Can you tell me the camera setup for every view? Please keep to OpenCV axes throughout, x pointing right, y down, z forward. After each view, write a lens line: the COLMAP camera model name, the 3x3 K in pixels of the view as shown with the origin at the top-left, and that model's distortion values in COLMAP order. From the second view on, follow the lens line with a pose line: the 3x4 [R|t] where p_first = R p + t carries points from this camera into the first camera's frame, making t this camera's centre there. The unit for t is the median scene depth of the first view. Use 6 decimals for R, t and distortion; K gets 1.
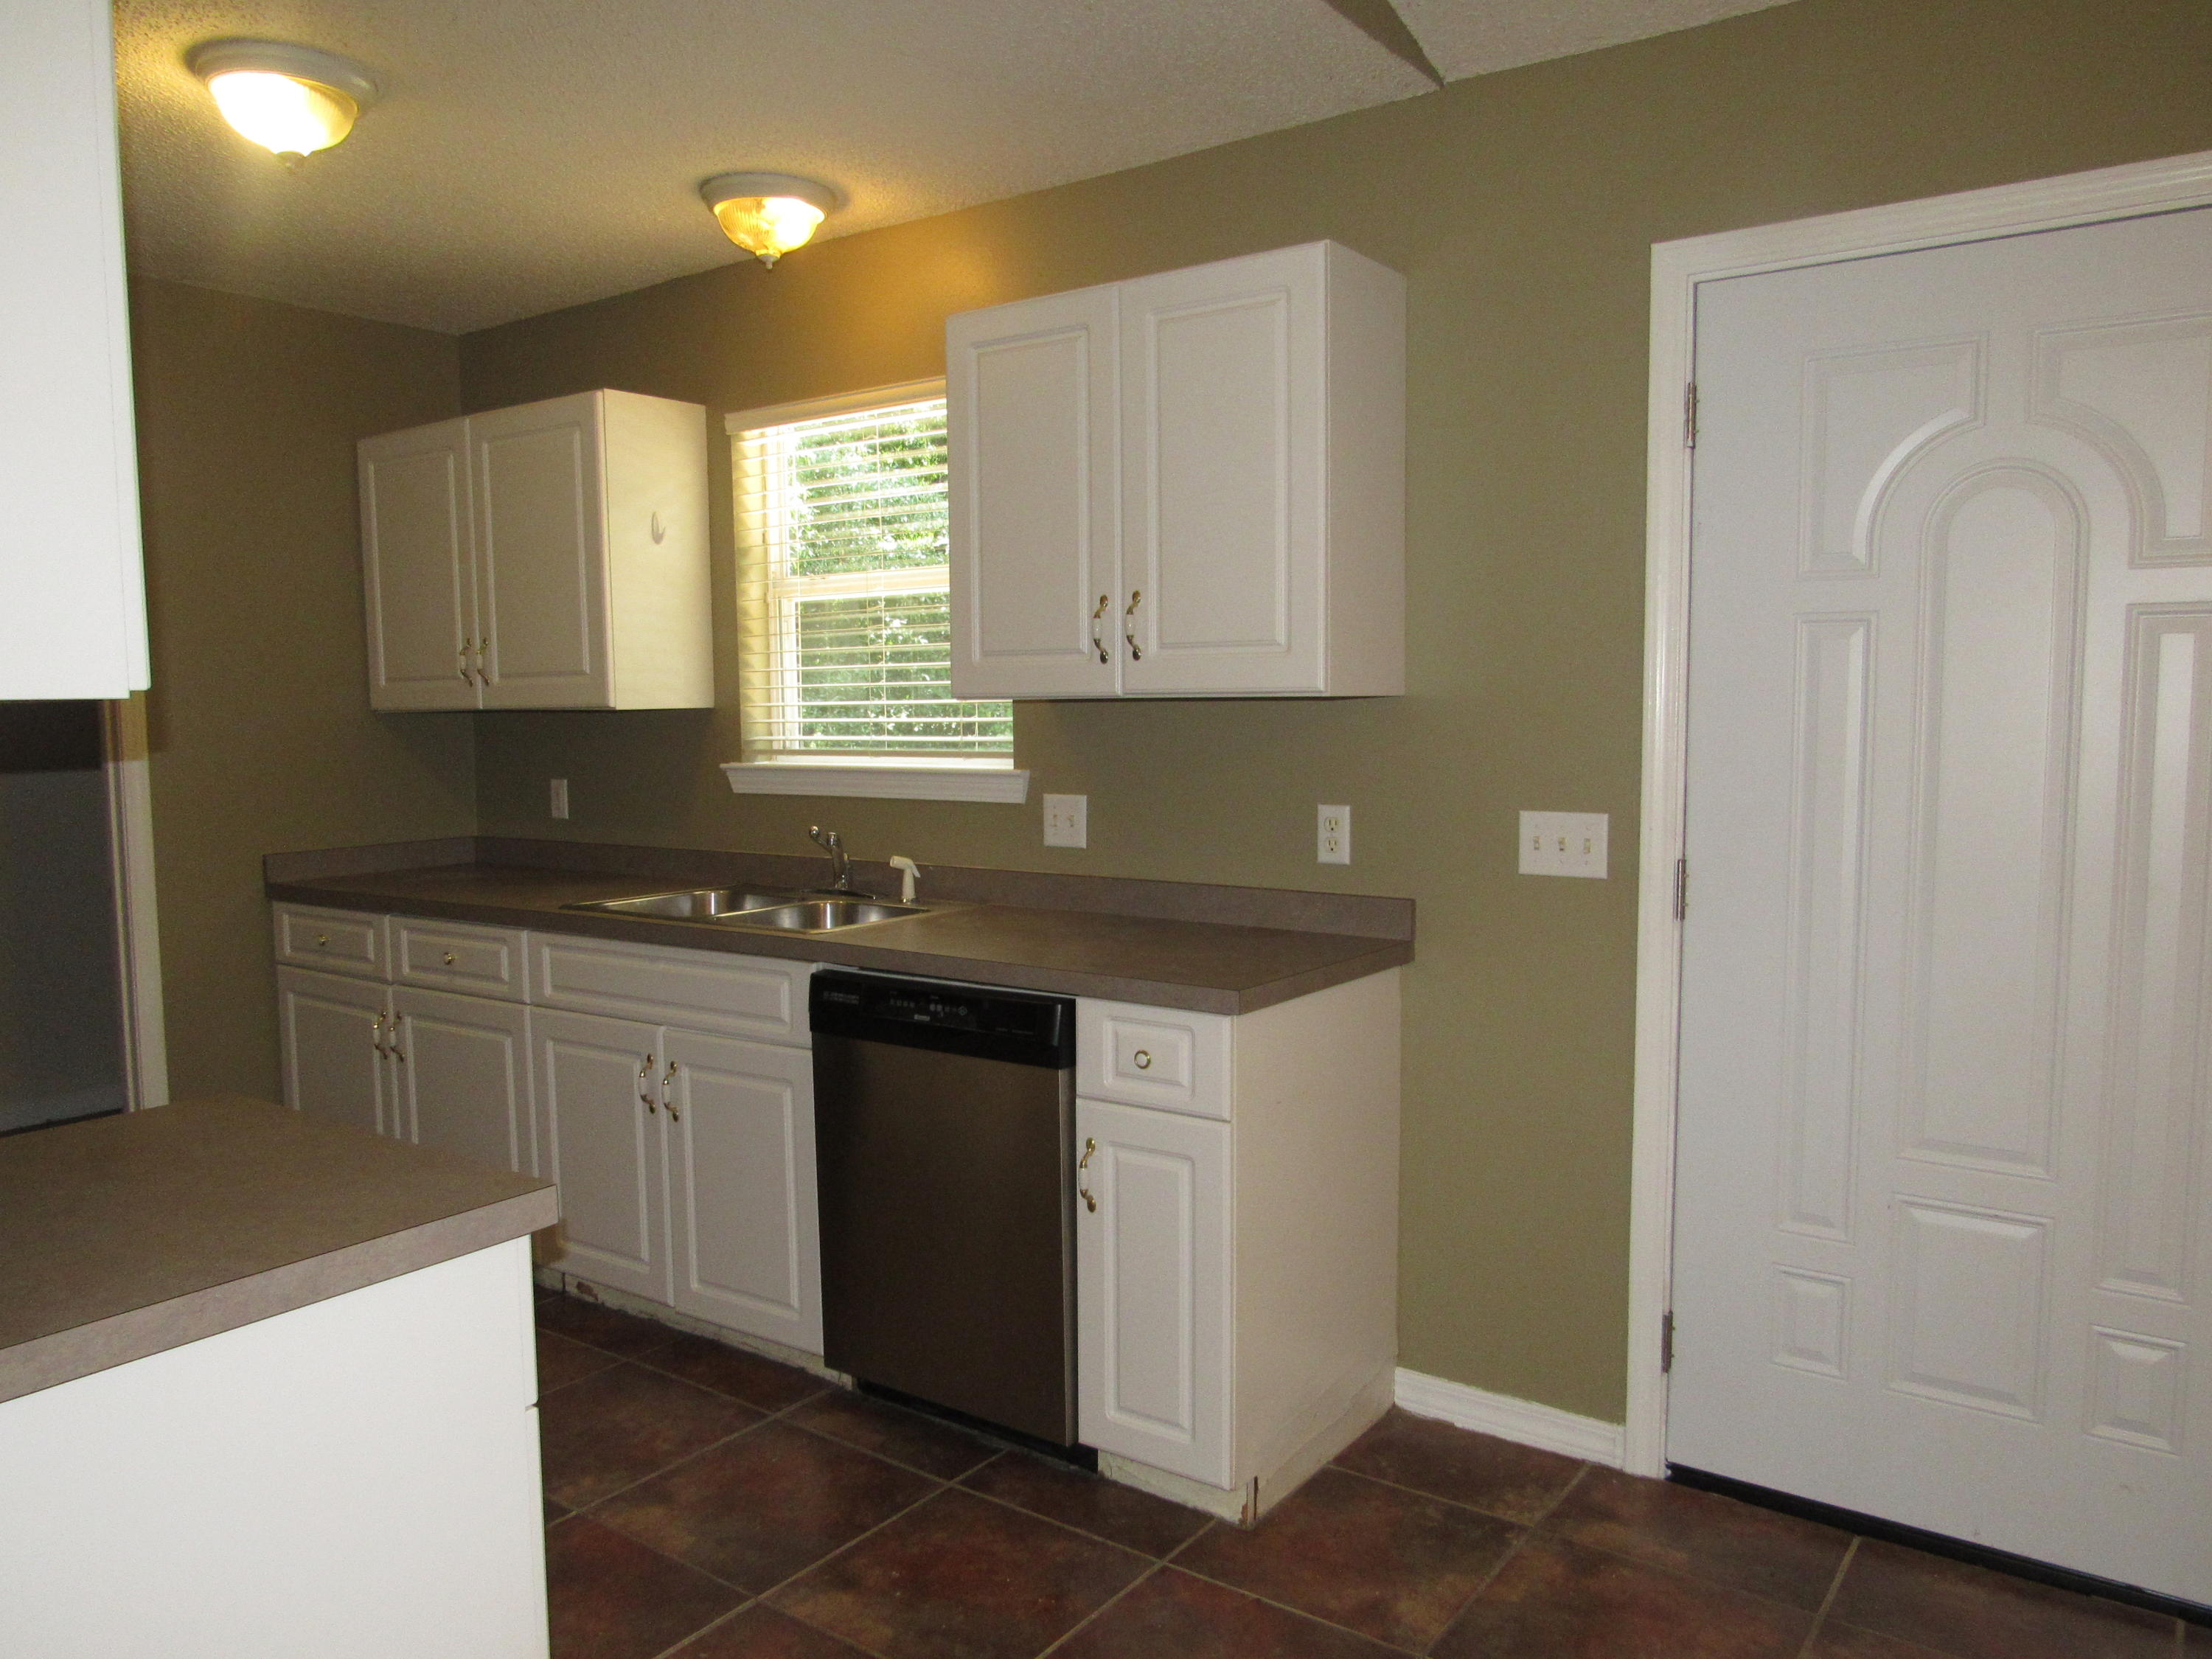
lens RADIAL K [[1605.5, 0, 1106.0], [0, 1605.5, 829.5], [0, 0, 1]] dist [-0.021790, -0.005249]
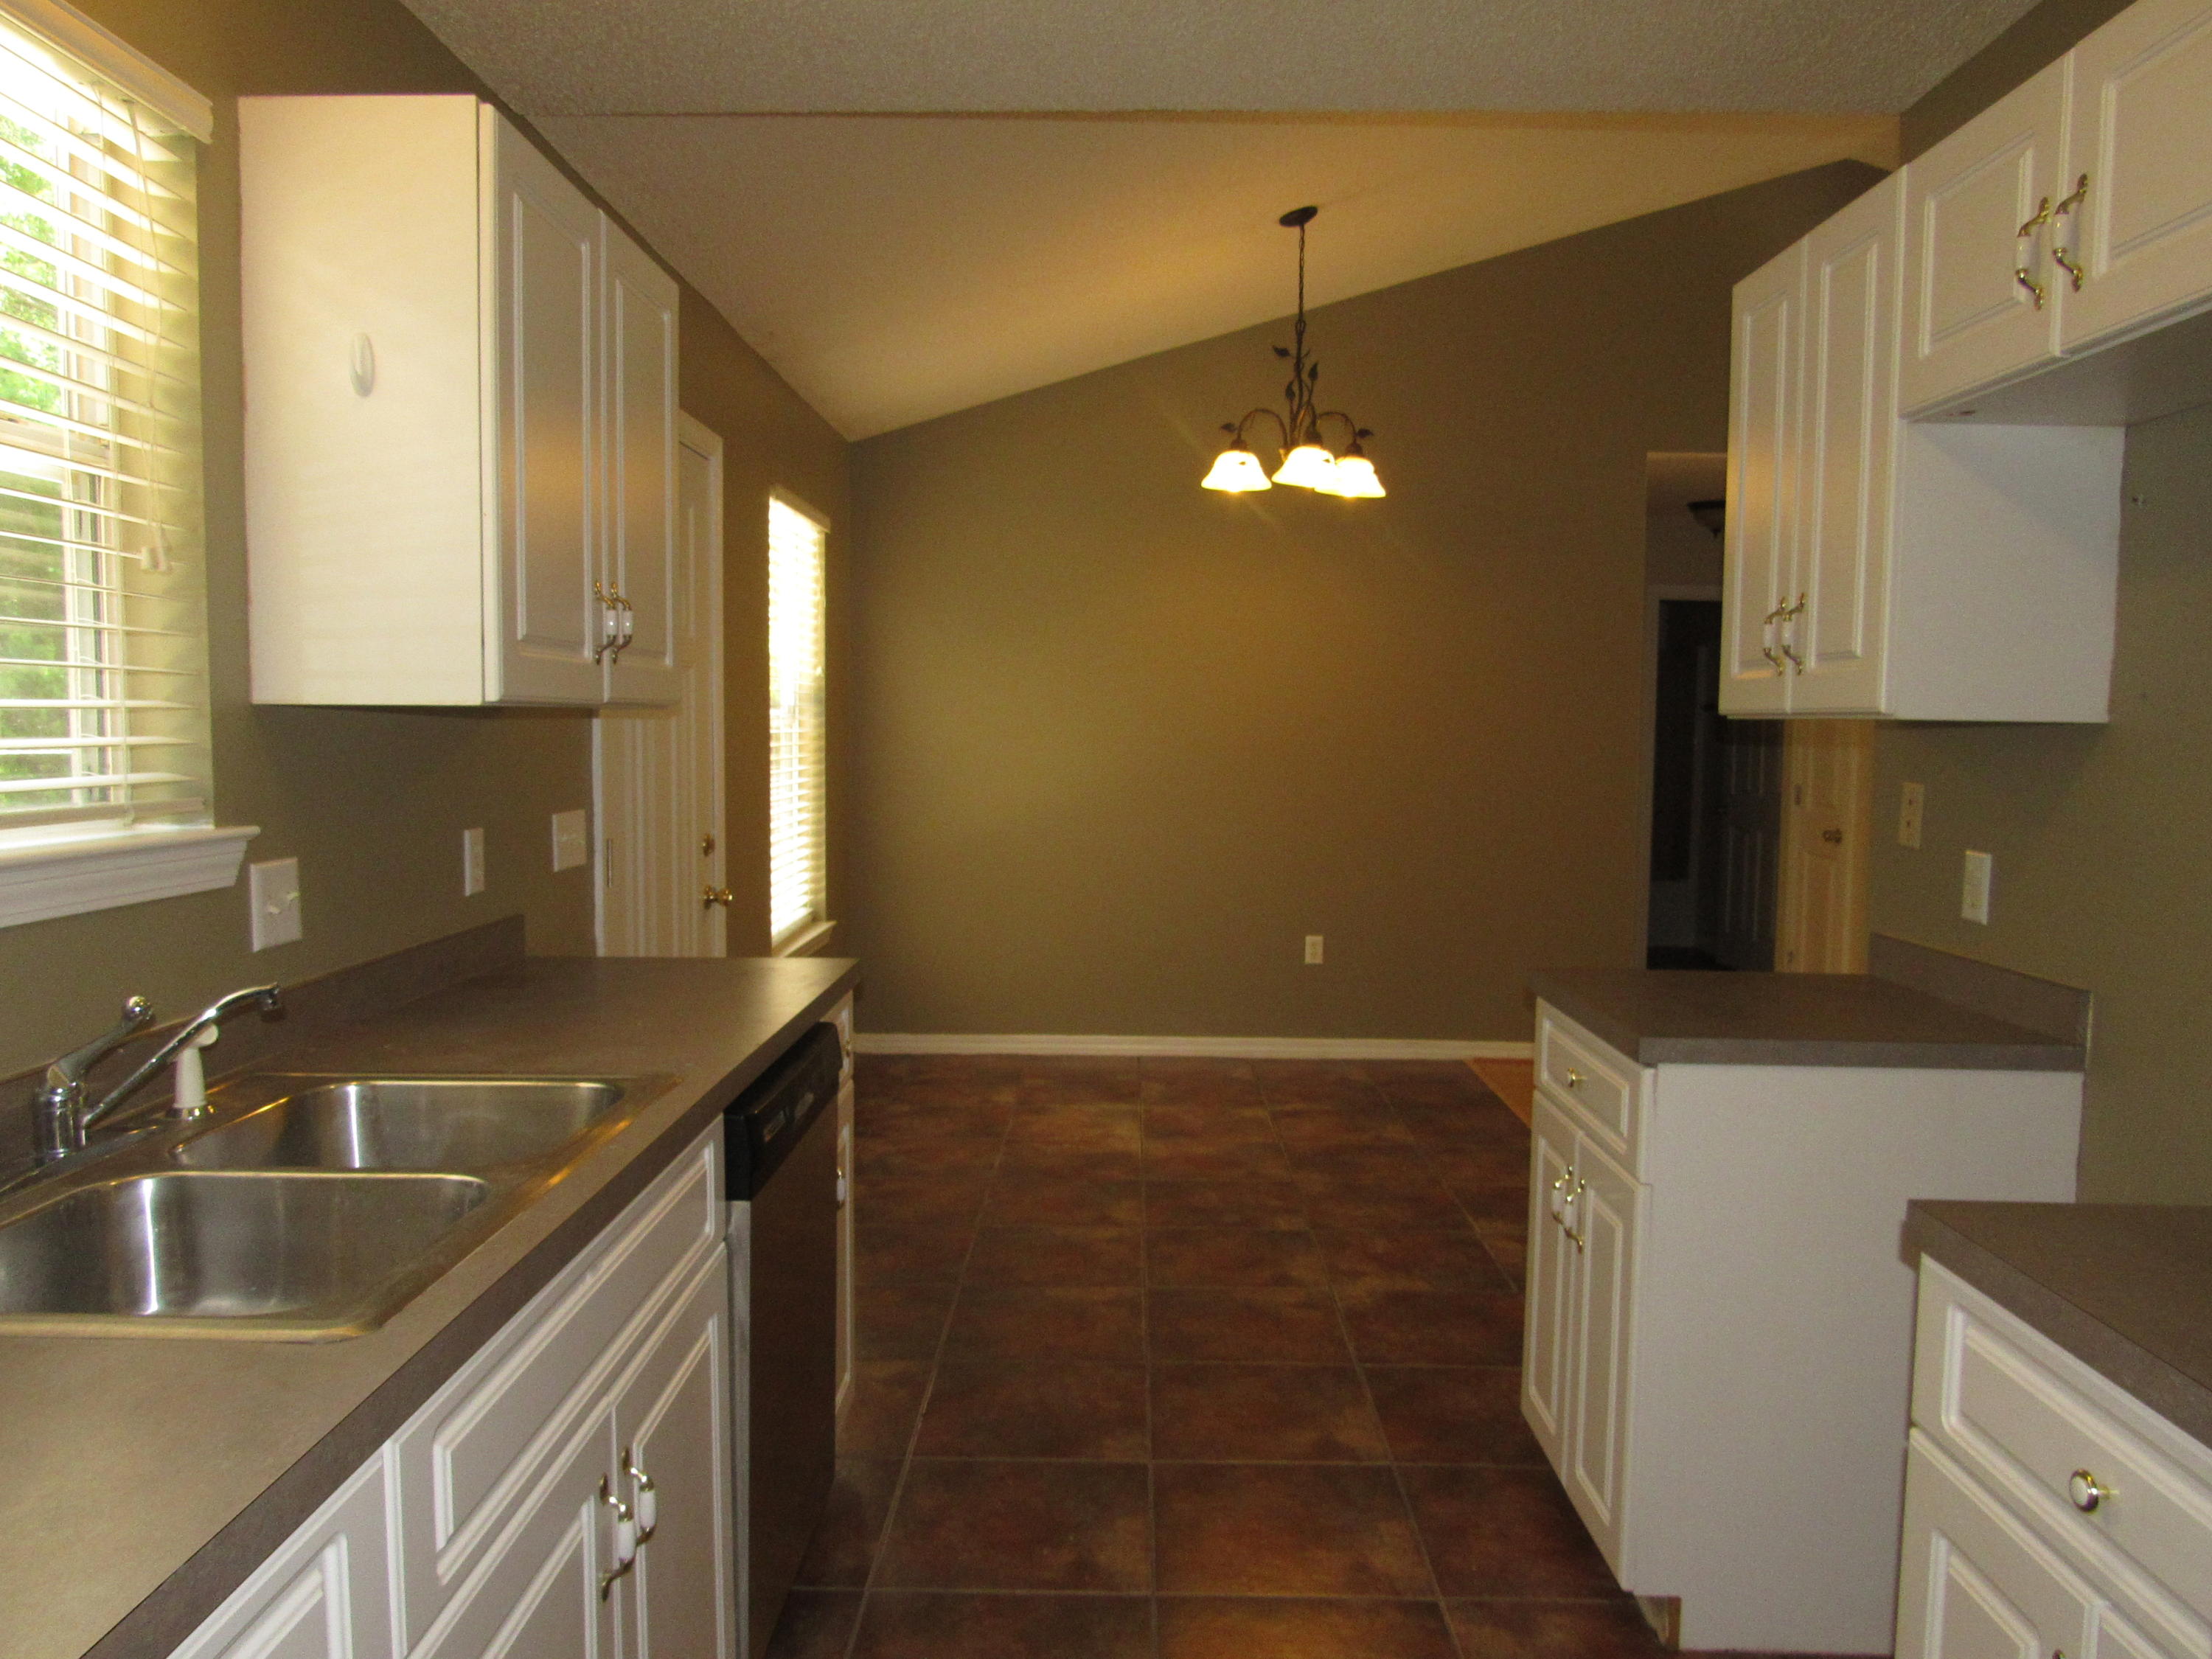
lens RADIAL K [[1542.5, 0, 1106.0], [0, 1542.5, 829.5], [0, 0, 1]] dist [-0.141003, -0.000553]
pose [[-0.580342, -0.055633, 0.812470, -0.820393], [0.054949, 0.992715, 0.107225, -0.094857], [-0.812517, 0.106872, -0.573057, 1.311600]]
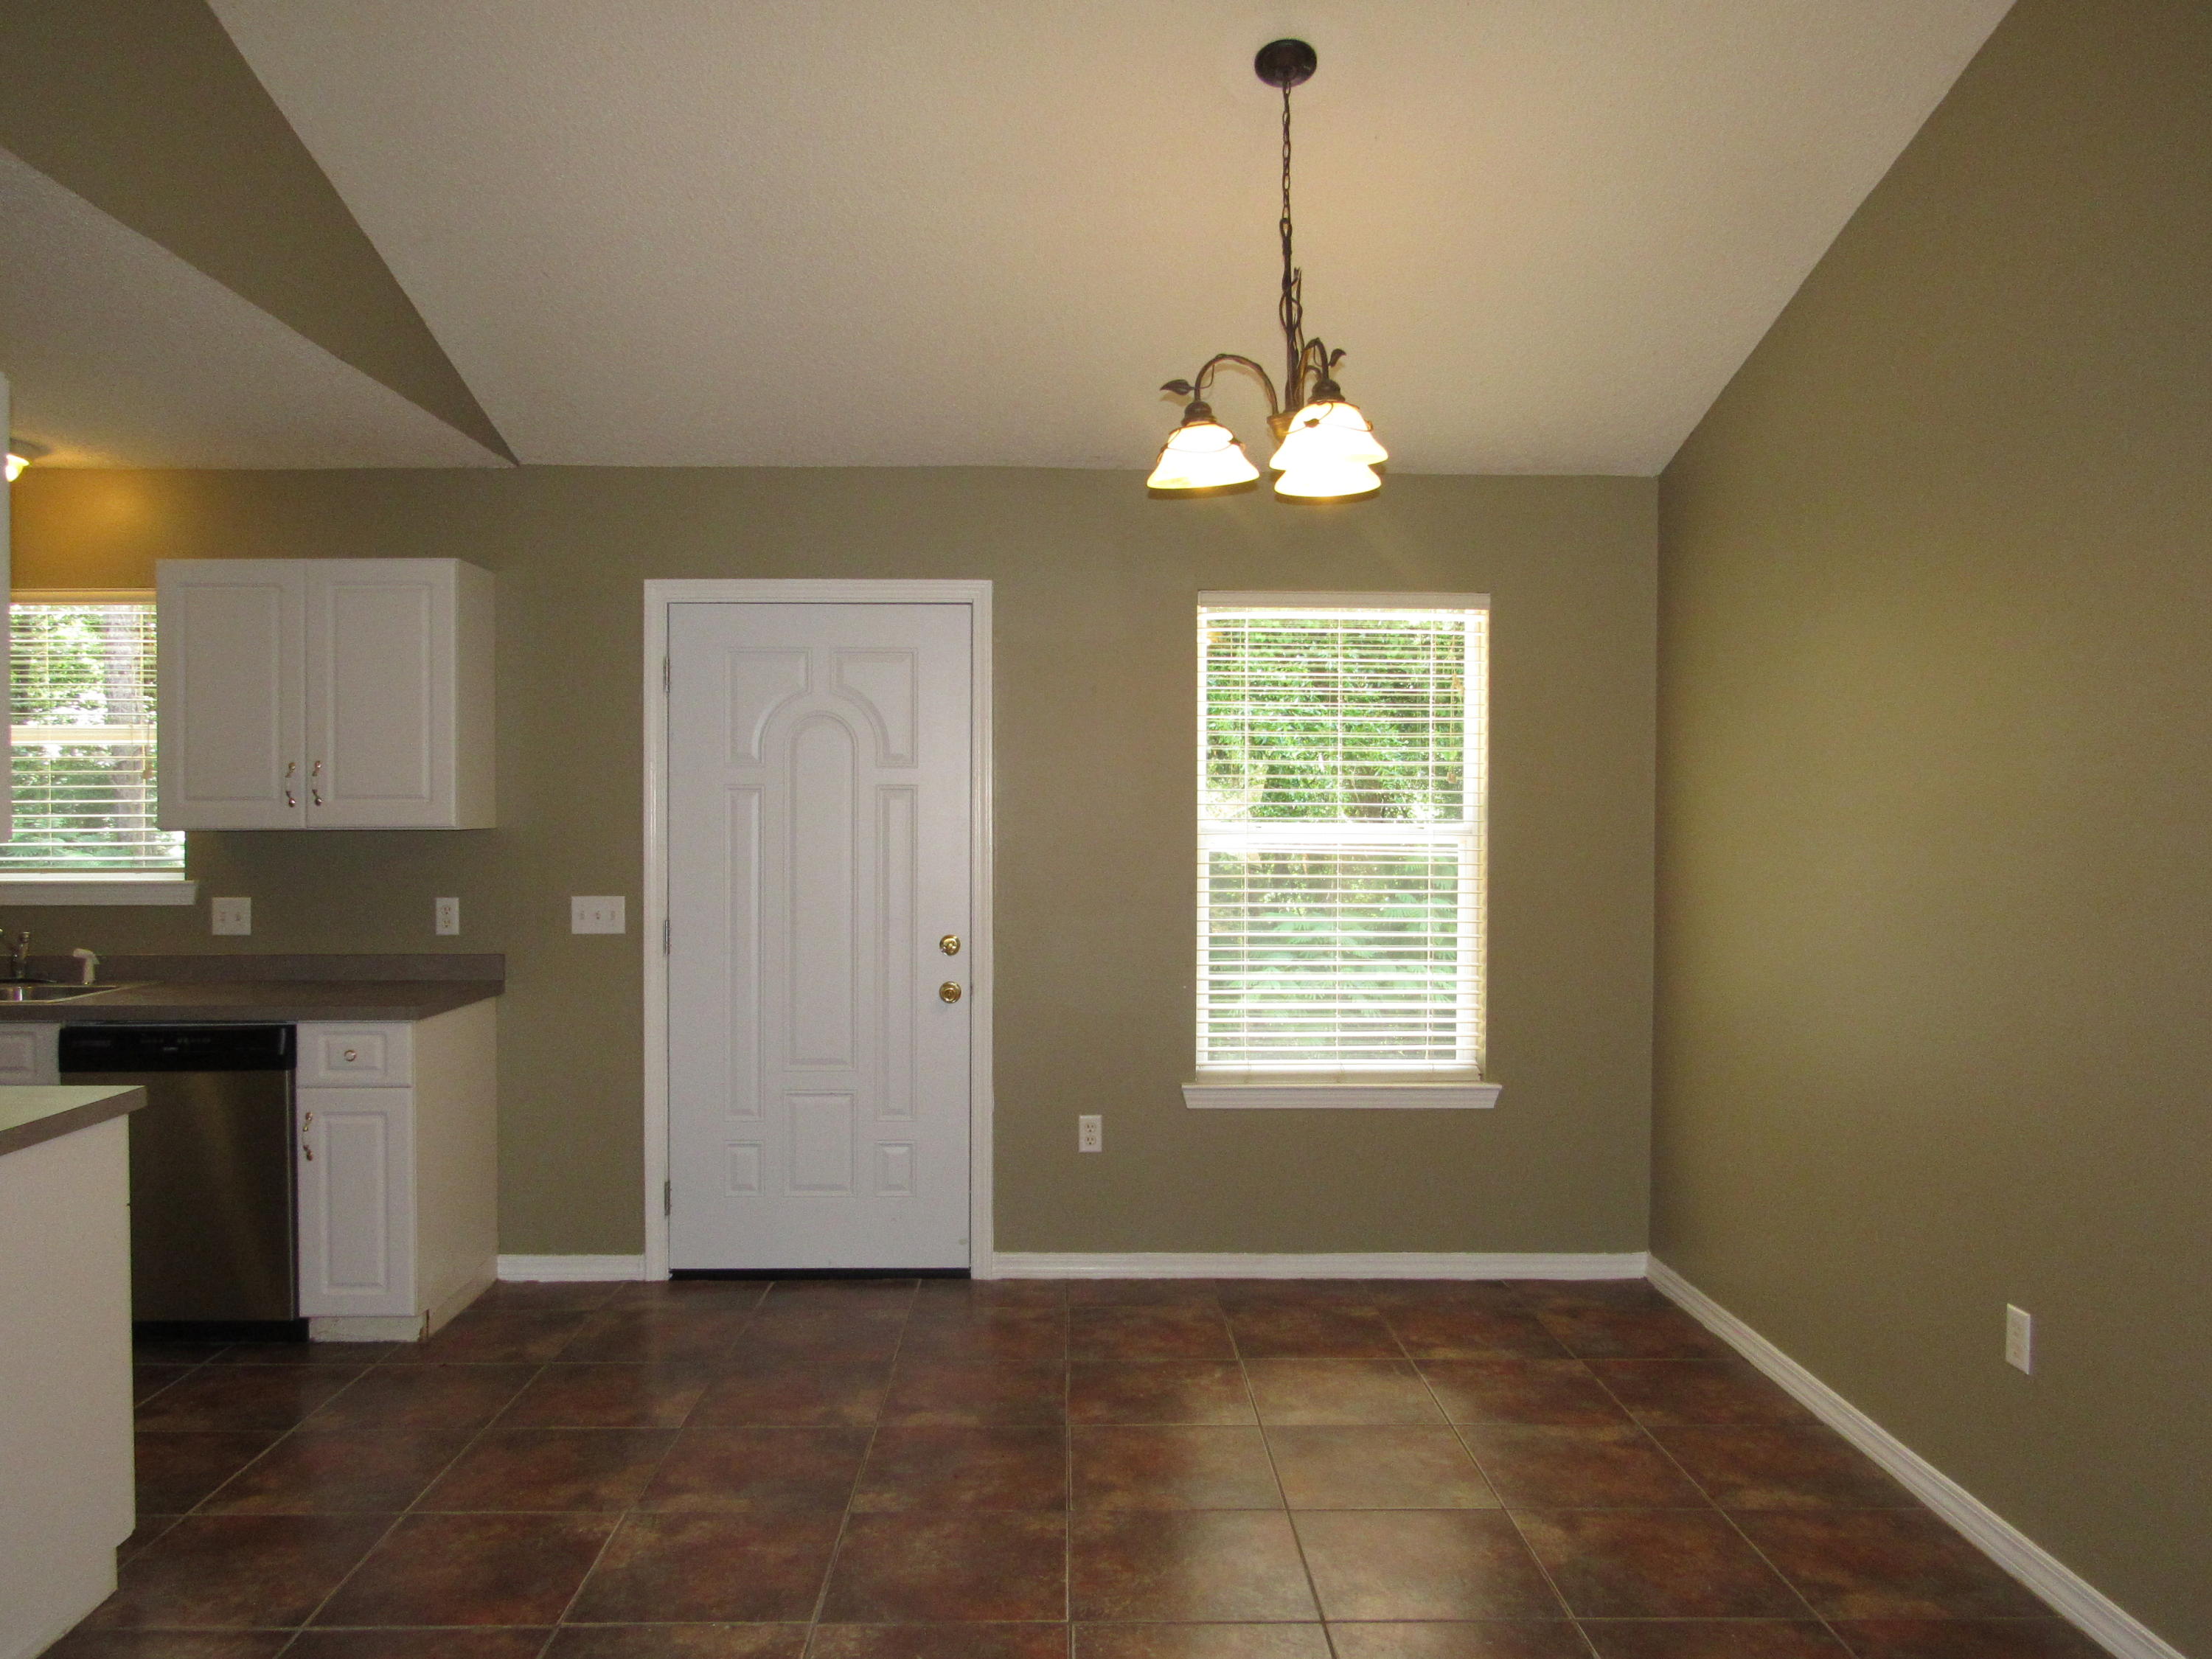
lens RADIAL K [[1605.5, 0, 1106.0], [0, 1605.5, 829.5], [0, 0, 1]] dist [-0.021790, -0.005249]
pose [[0.799022, -0.002267, 0.601298, -0.310279], [0.043876, 0.997547, -0.054542, 0.035148], [-0.599699, 0.069963, 0.797161, -0.696215]]
